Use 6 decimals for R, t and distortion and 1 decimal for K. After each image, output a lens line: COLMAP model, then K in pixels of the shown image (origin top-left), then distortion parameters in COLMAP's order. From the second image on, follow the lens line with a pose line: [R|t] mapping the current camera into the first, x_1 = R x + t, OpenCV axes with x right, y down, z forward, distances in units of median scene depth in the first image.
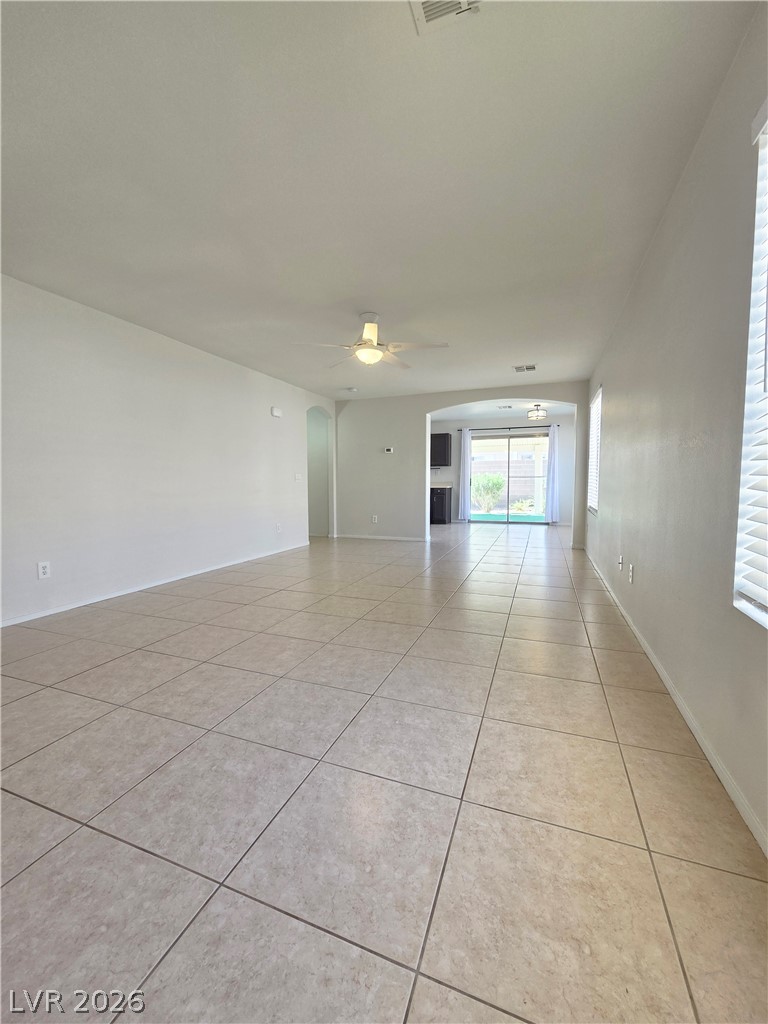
lens RADIAL K [[418.5, 0, 377.6], [0, 418.5, 516.2], [0, 0, 1]] dist [-0.005604, 0.003634]
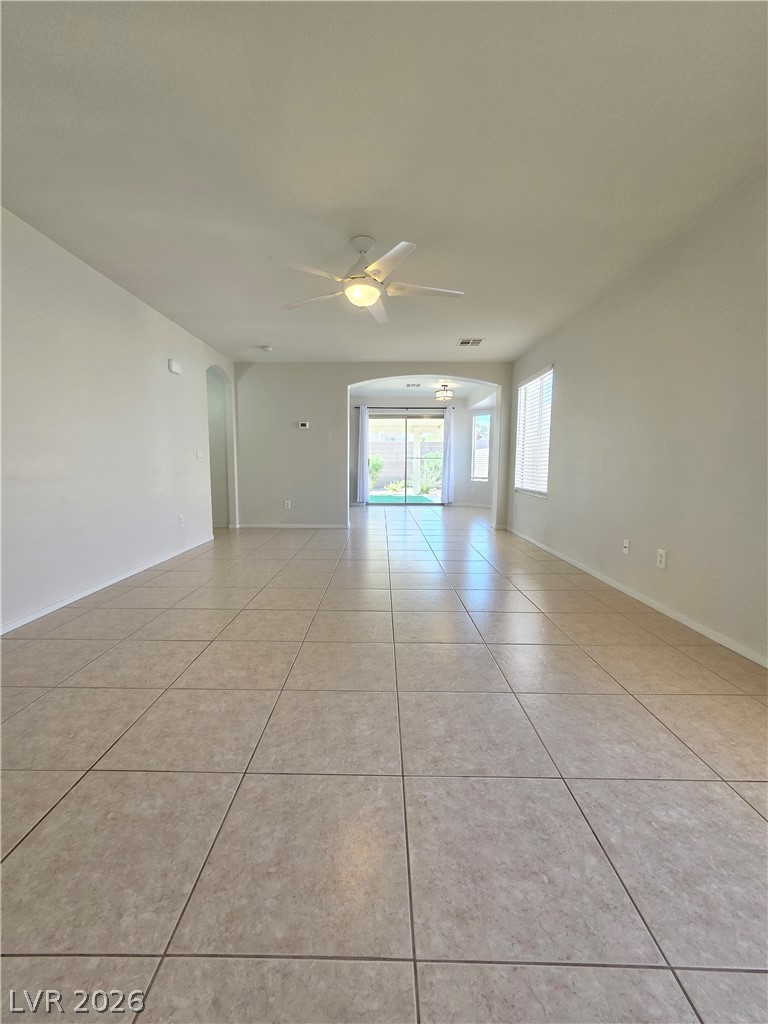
lens RADIAL K [[418.5, 0, 377.1], [0, 418.5, 512.3], [0, 0, 1]] dist [-0.005604, 0.003634]
pose [[0.936388, -0.032552, 0.349453, -0.183322], [0.019809, 0.999004, 0.039978, -0.011698], [-0.350407, -0.030513, 0.936100, 0.174064]]
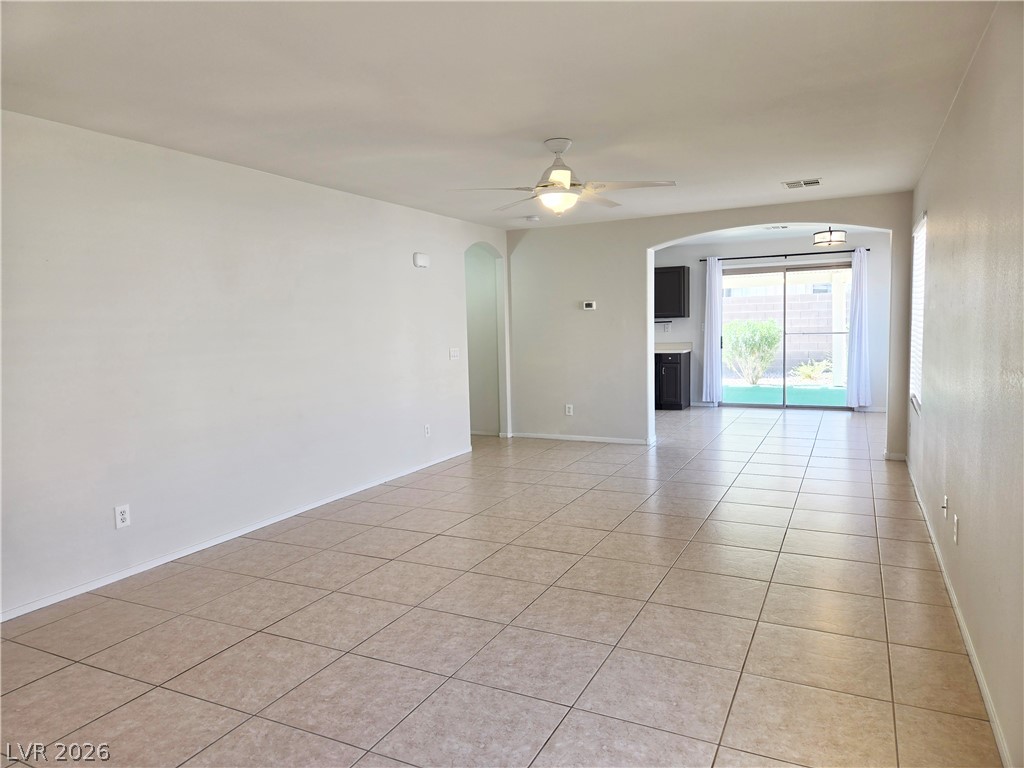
lens RADIAL K [[678.2, 0, 514.7], [0, 678.2, 379.2], [0, 0, 1]] dist [0.062018, -0.048709]
pose [[0.996297, -0.012014, -0.085134, -0.000790], [0.012273, 0.999922, 0.002519, -0.060900], [0.085097, -0.003554, 0.996366, -0.087681]]
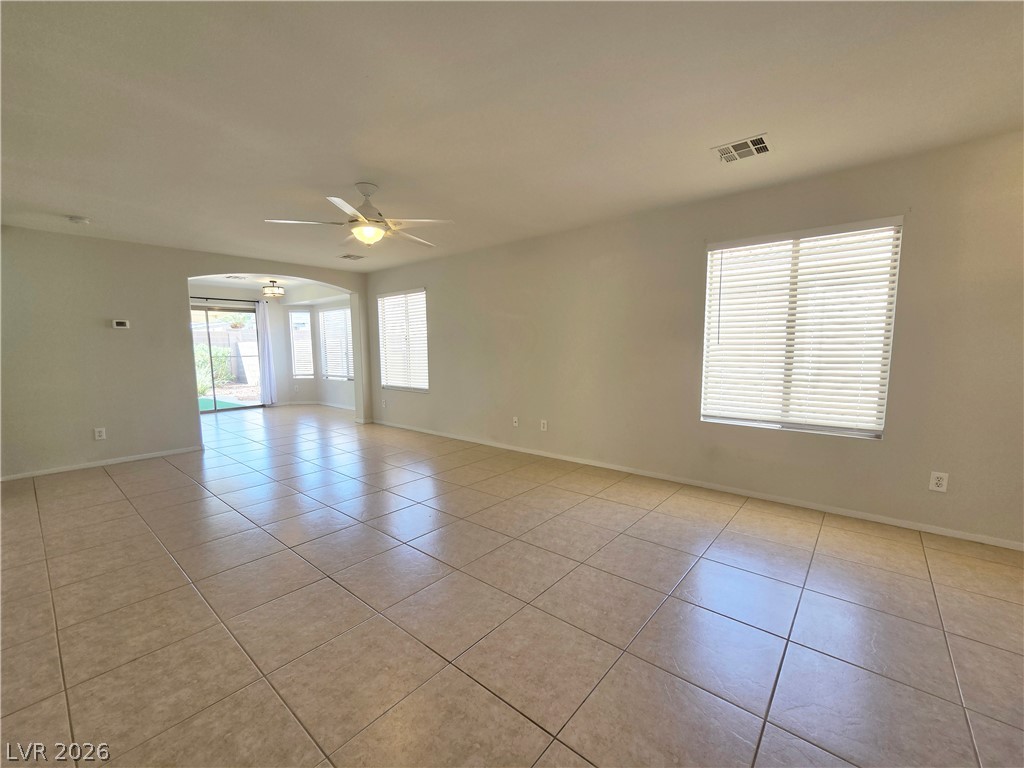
lens RADIAL K [[418.5, 0, 504.2], [0, 418.5, 394.6], [0, 0, 1]] dist [-0.005604, 0.003634]
pose [[0.337798, -0.106011, 0.935230, -0.508734], [0.085261, 0.992998, 0.081764, -0.068305], [-0.937349, 0.052119, 0.344471, 0.305628]]
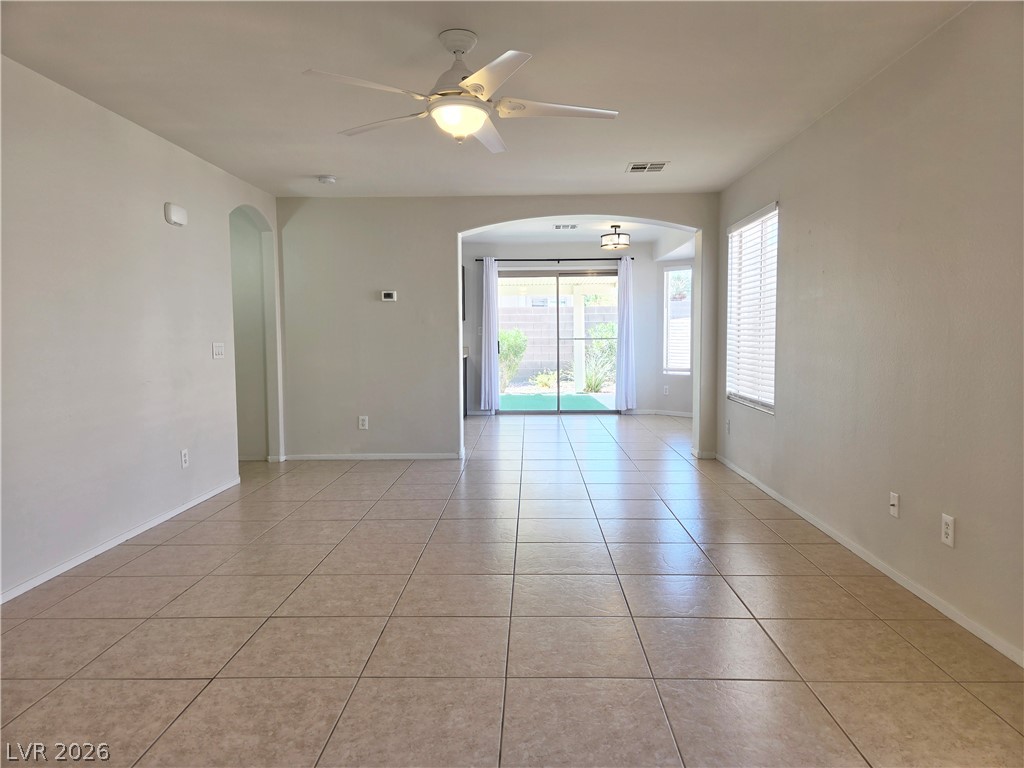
lens RADIAL K [[678.2, 0, 518.8], [0, 678.2, 380.0], [0, 0, 1]] dist [0.062018, -0.048709]
pose [[0.938703, -0.025653, 0.343772, -0.159336], [0.031003, 0.999469, -0.010074, -0.044834], [-0.343331, 0.020114, 0.938999, 0.149611]]
